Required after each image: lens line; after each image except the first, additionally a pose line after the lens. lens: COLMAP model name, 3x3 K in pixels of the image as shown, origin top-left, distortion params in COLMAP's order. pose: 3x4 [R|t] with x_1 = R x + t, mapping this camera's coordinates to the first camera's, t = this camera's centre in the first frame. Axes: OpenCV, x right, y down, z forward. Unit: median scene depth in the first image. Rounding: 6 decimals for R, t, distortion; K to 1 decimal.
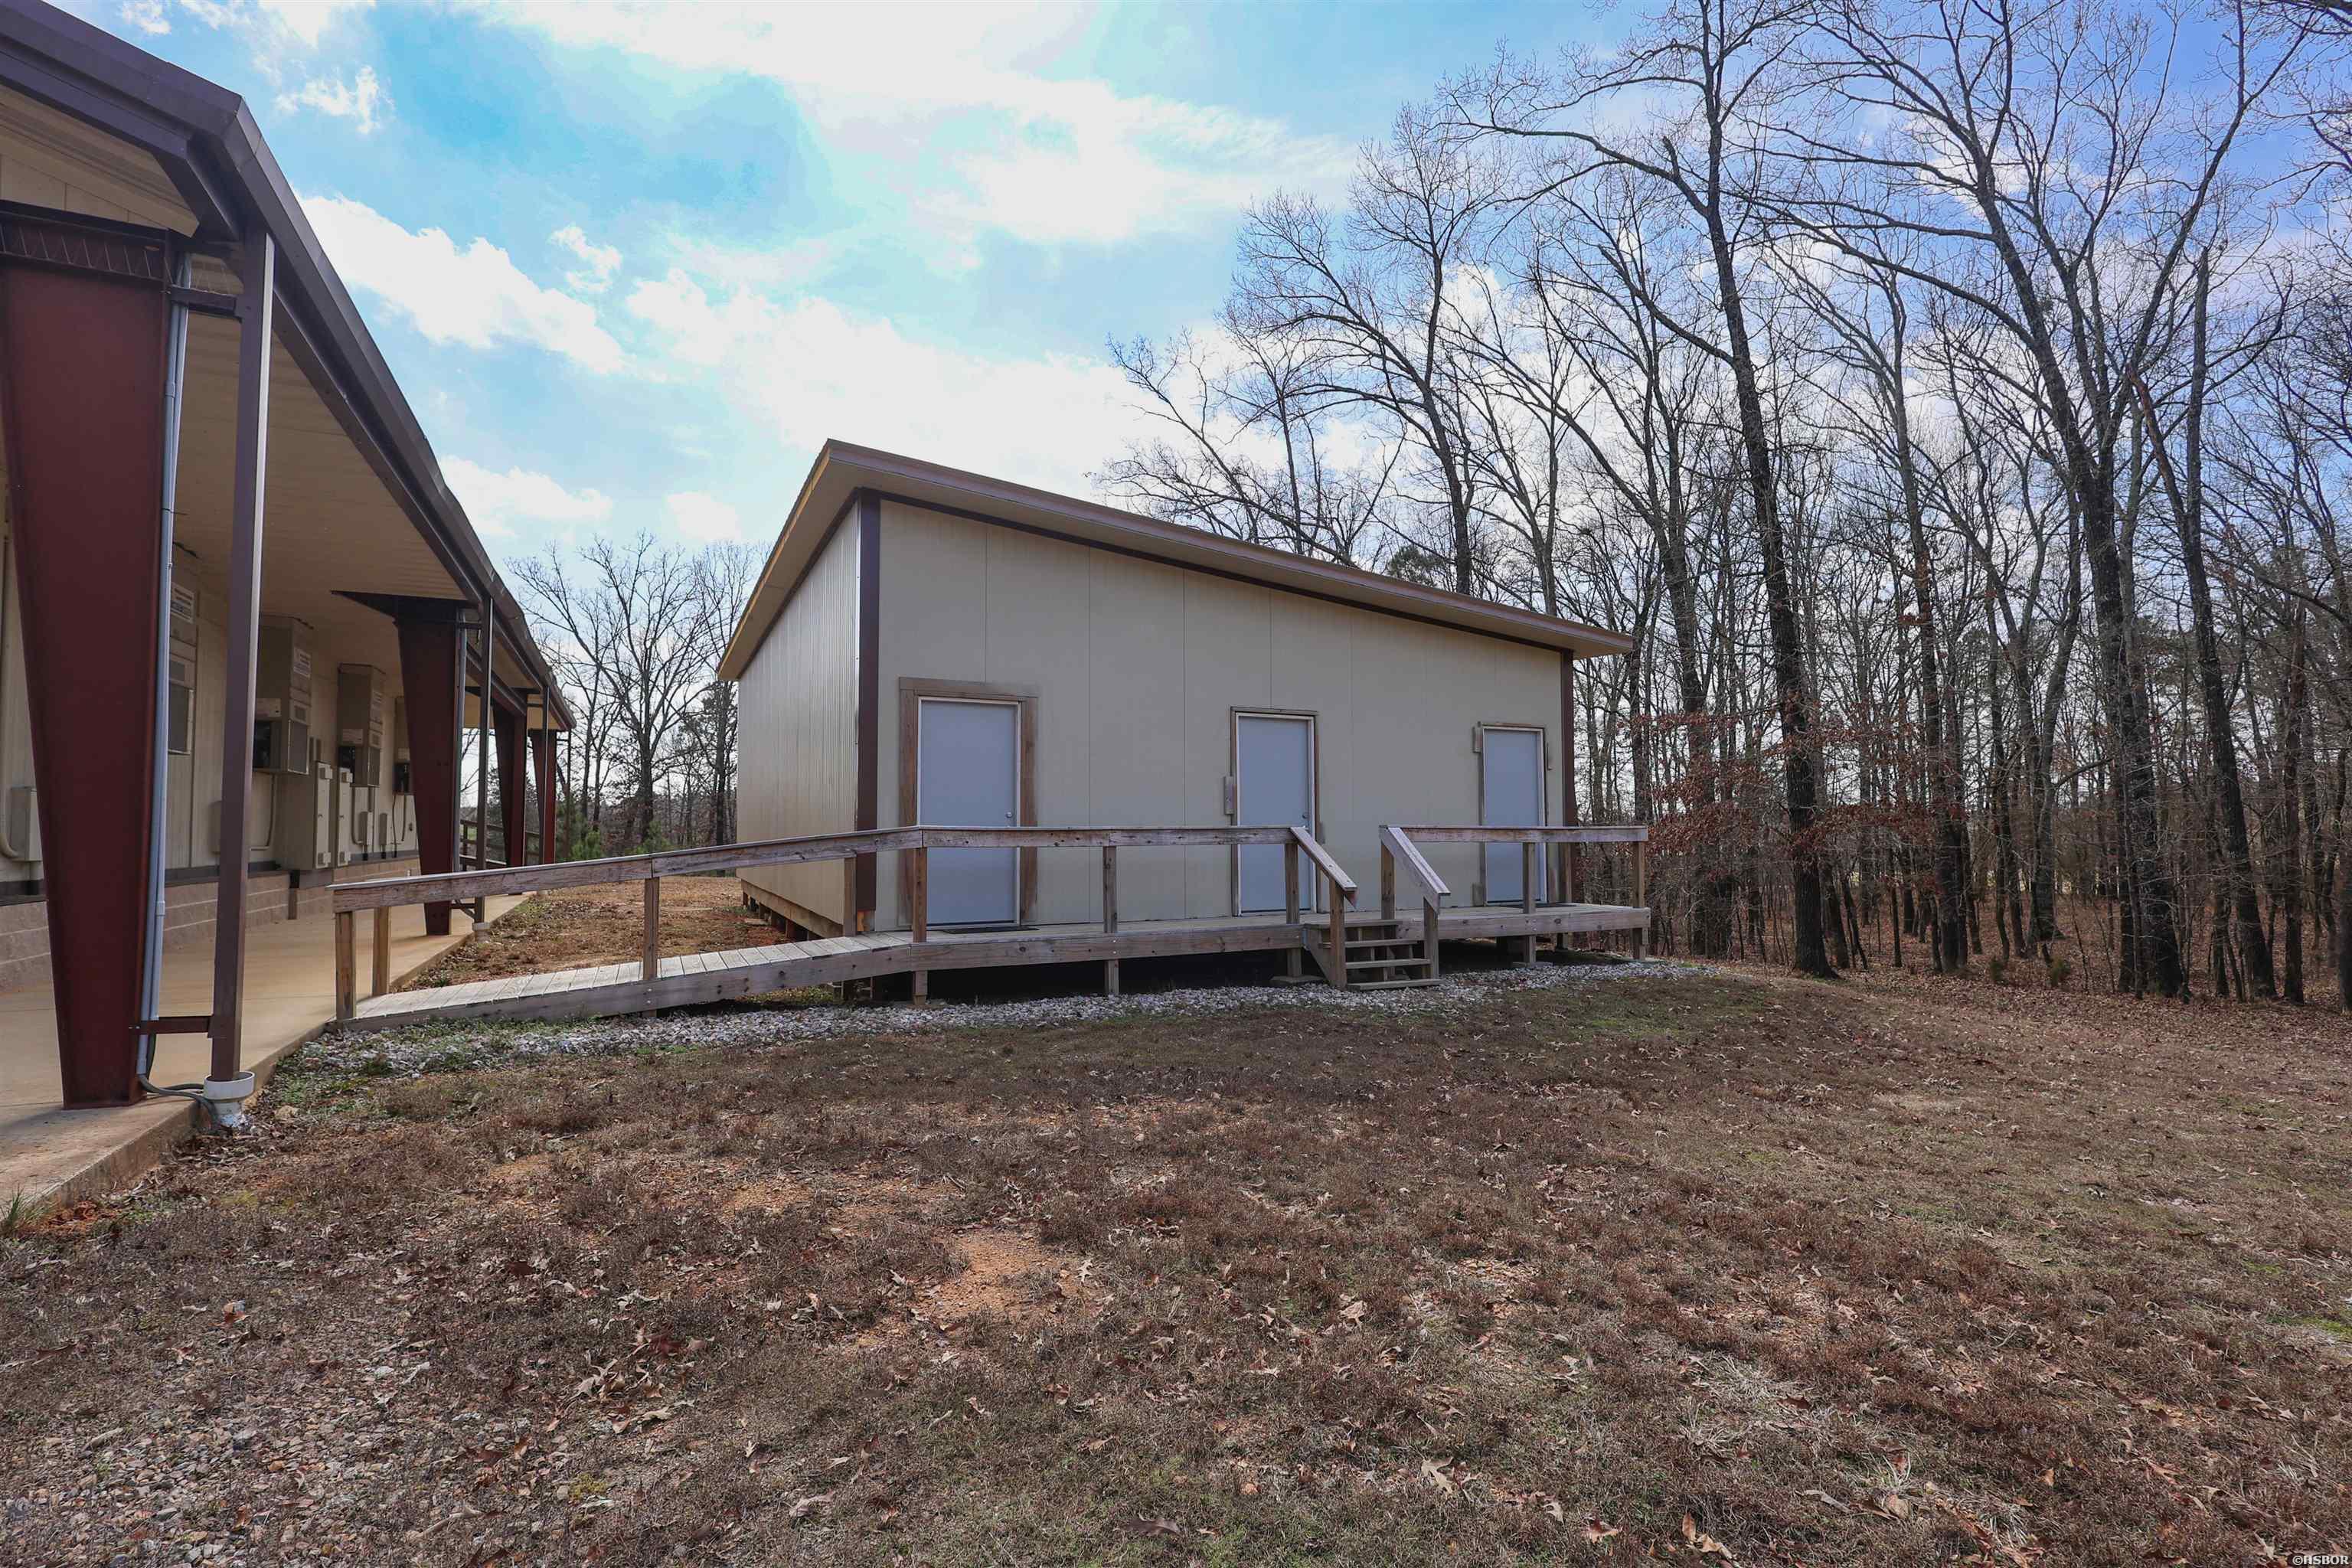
lens RADIAL K [[1098.1, 0, 1183.3], [0, 1098.1, 787.9], [0, 0, 1]] dist [-0.001074, 0.000033]
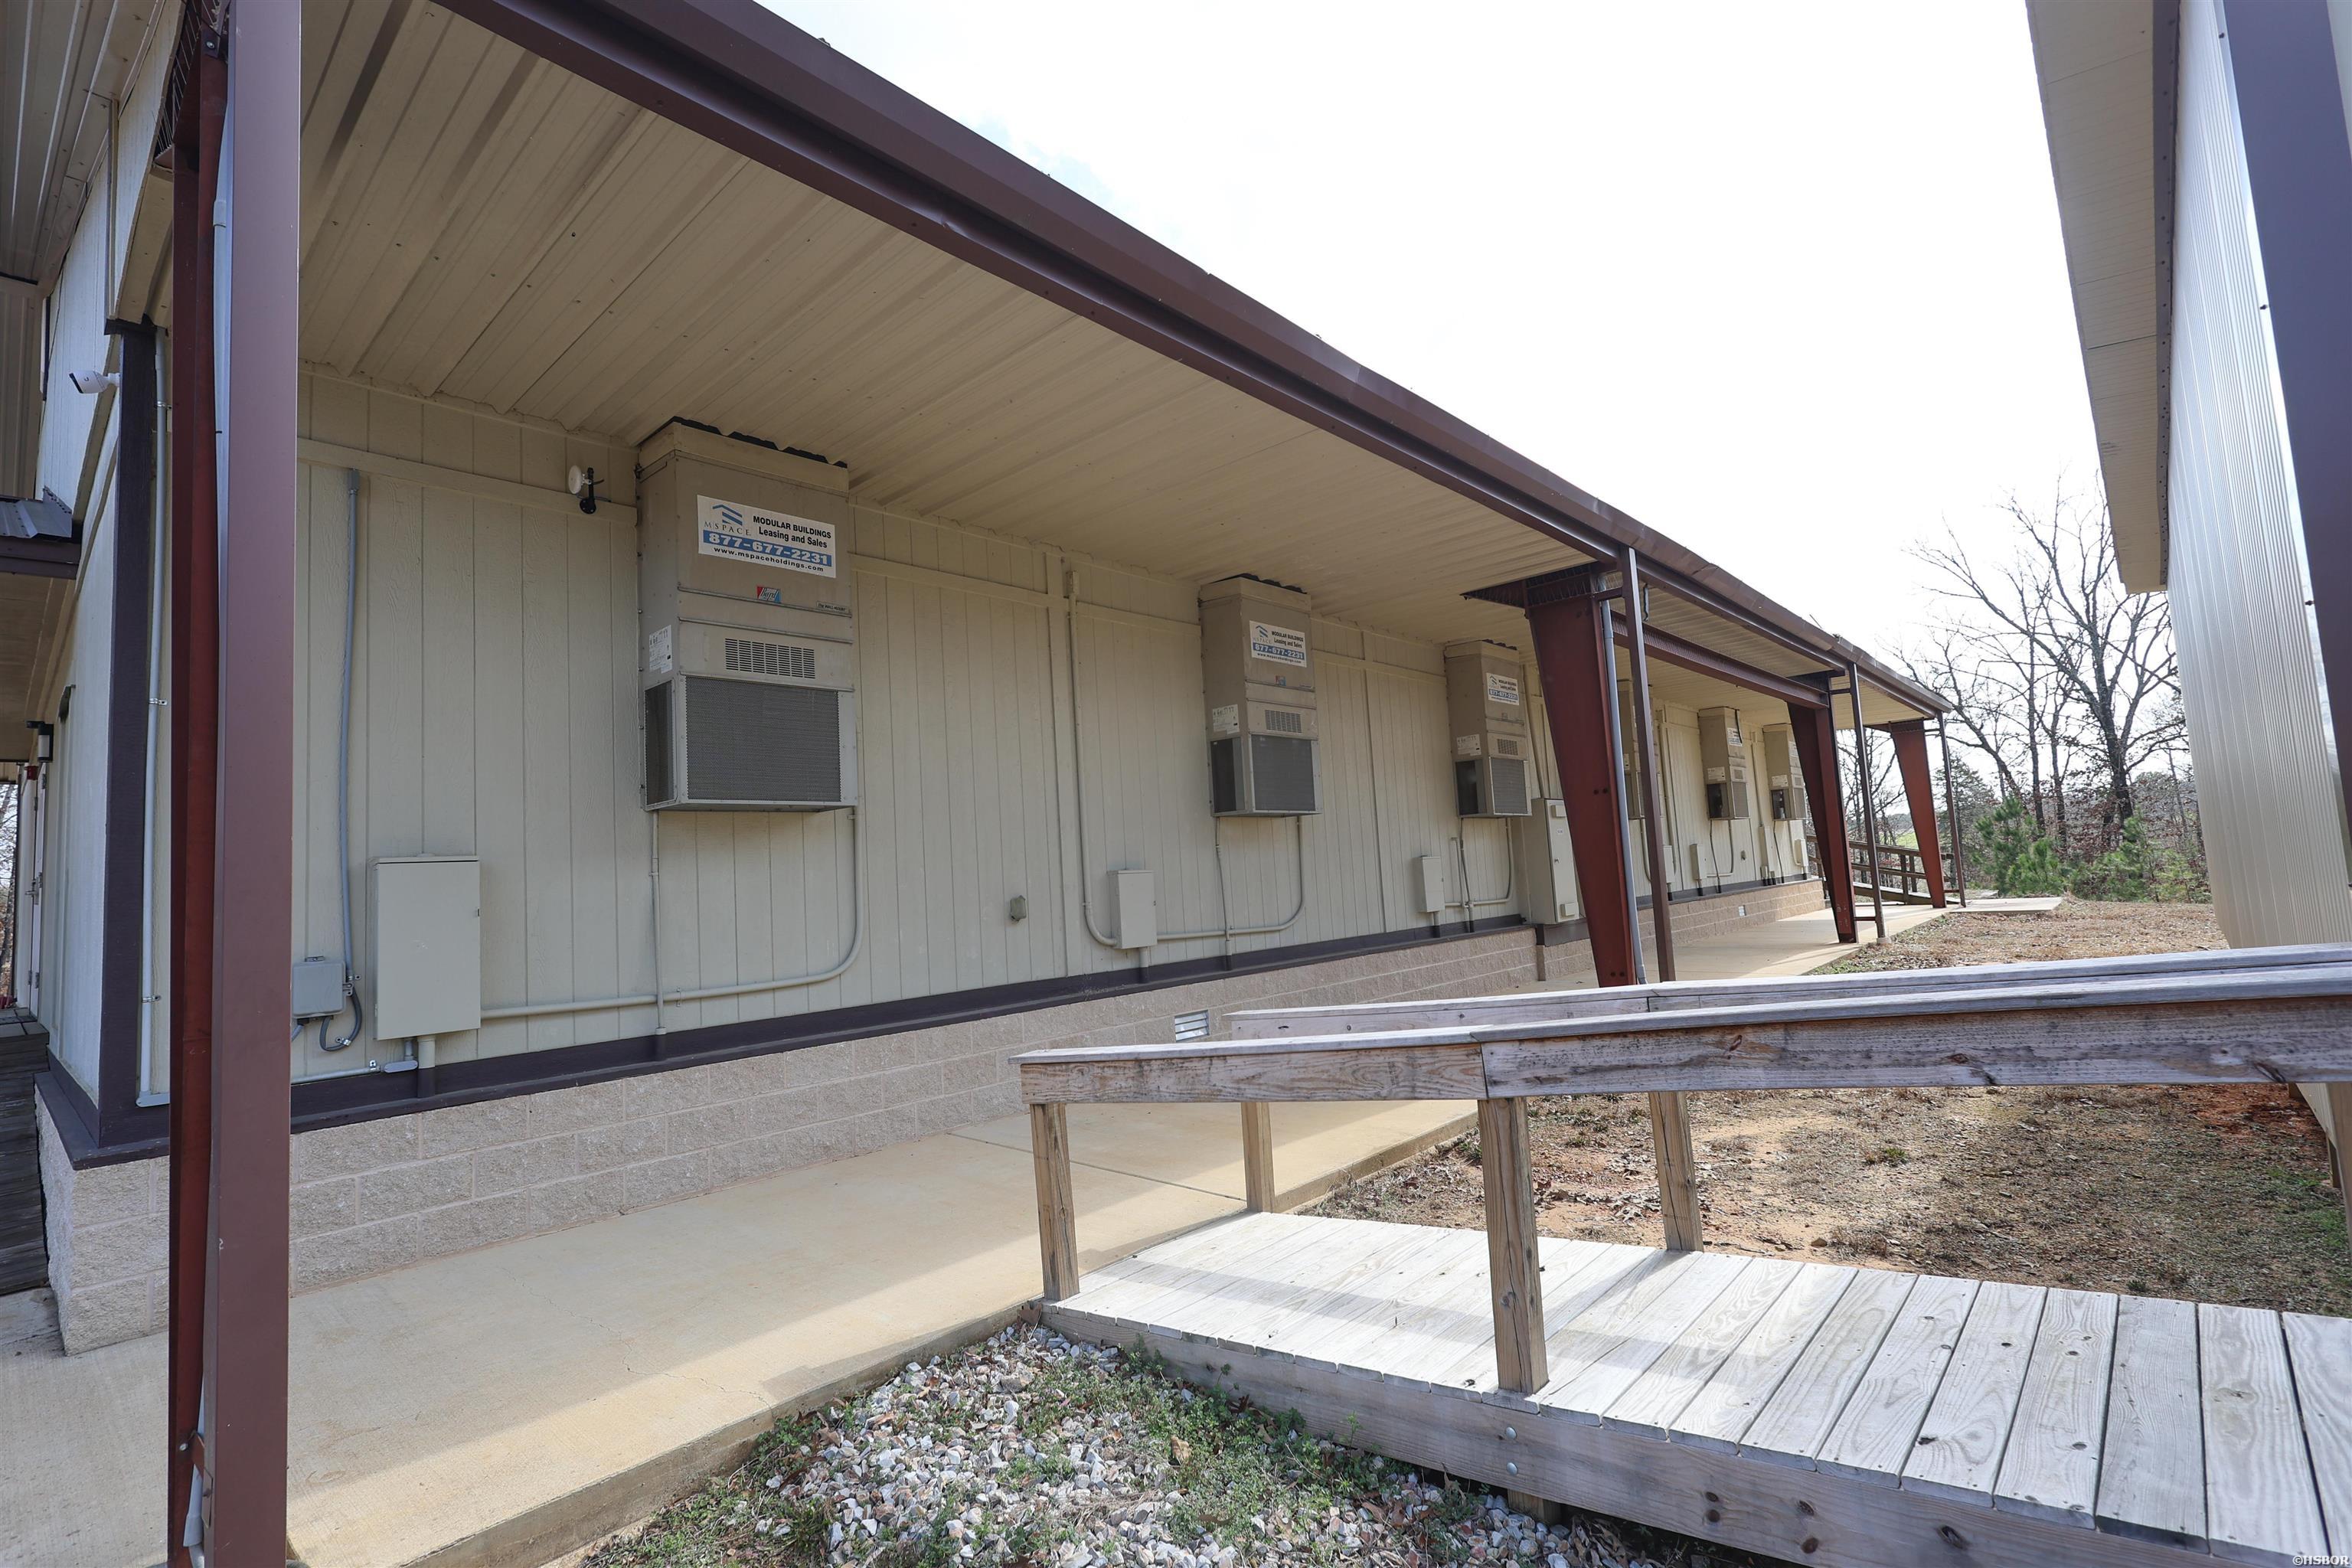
lens RADIAL K [[1098.1, 0, 1183.9], [0, 1098.1, 784.5], [0, 0, 1]] dist [-0.001074, 0.000033]
pose [[0.378903, -0.102480, -0.919745, -0.064269], [0.094622, 0.992931, -0.071653, -0.000003], [0.920586, -0.059879, 0.385922, 0.263562]]
